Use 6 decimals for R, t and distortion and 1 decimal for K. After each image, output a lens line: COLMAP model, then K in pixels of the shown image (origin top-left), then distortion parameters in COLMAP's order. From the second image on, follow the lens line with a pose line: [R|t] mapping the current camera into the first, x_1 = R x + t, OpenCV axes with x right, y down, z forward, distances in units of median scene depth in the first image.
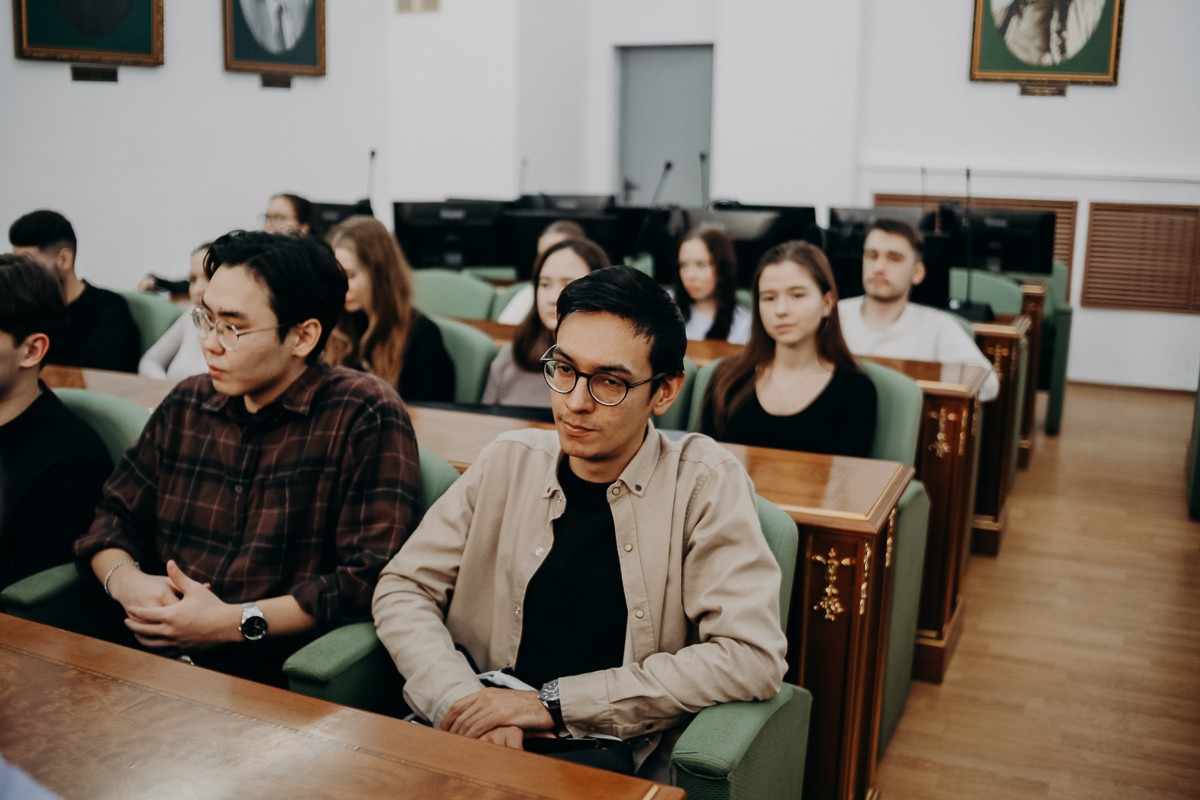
lens RADIAL K [[1172.7, 0, 602.0], [0, 1172.7, 368.2], [0, 0, 1]] dist [-0.000438, 0.027446]
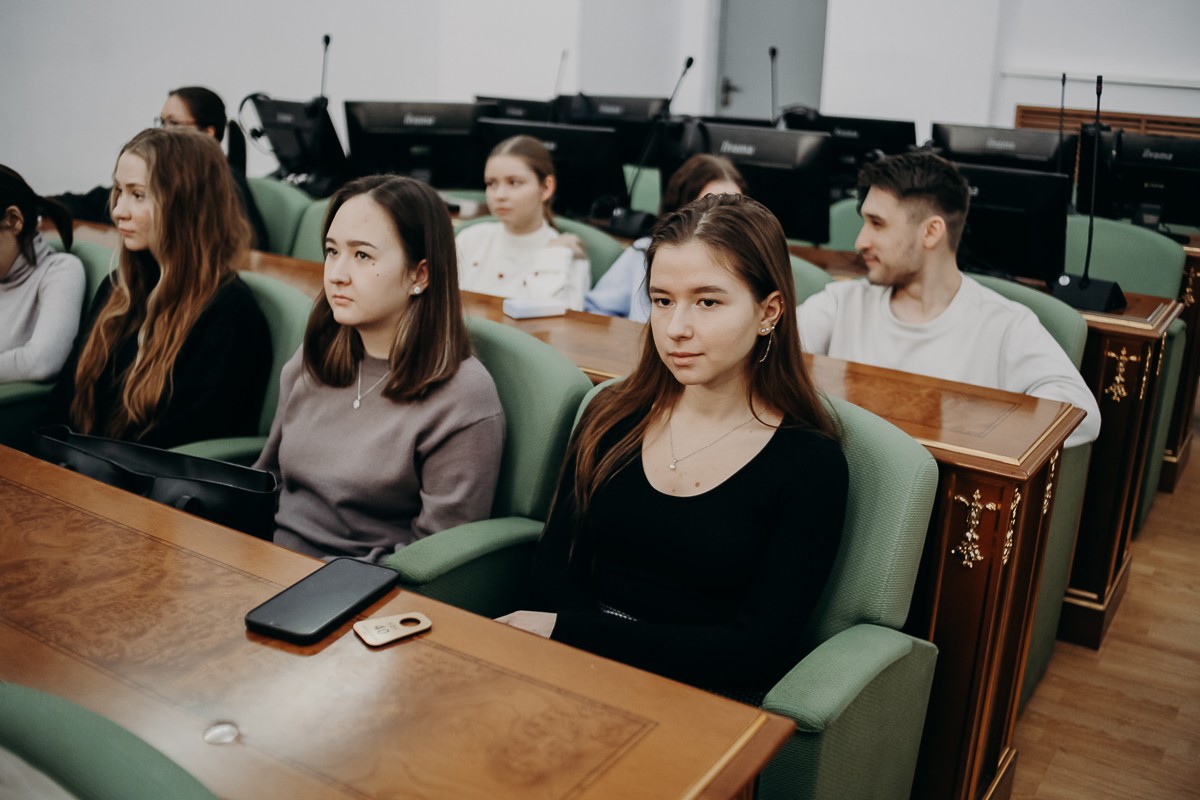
lens RADIAL K [[1133.6, 0, 598.0], [0, 1133.6, 365.1], [0, 0, 1]] dist [-0.113075, 0.460463]
pose [[0.983172, 0.066981, -0.169963, 0.090885], [-0.049534, 0.993249, 0.104893, -0.037452], [0.175841, -0.094709, 0.979852, 0.187268]]
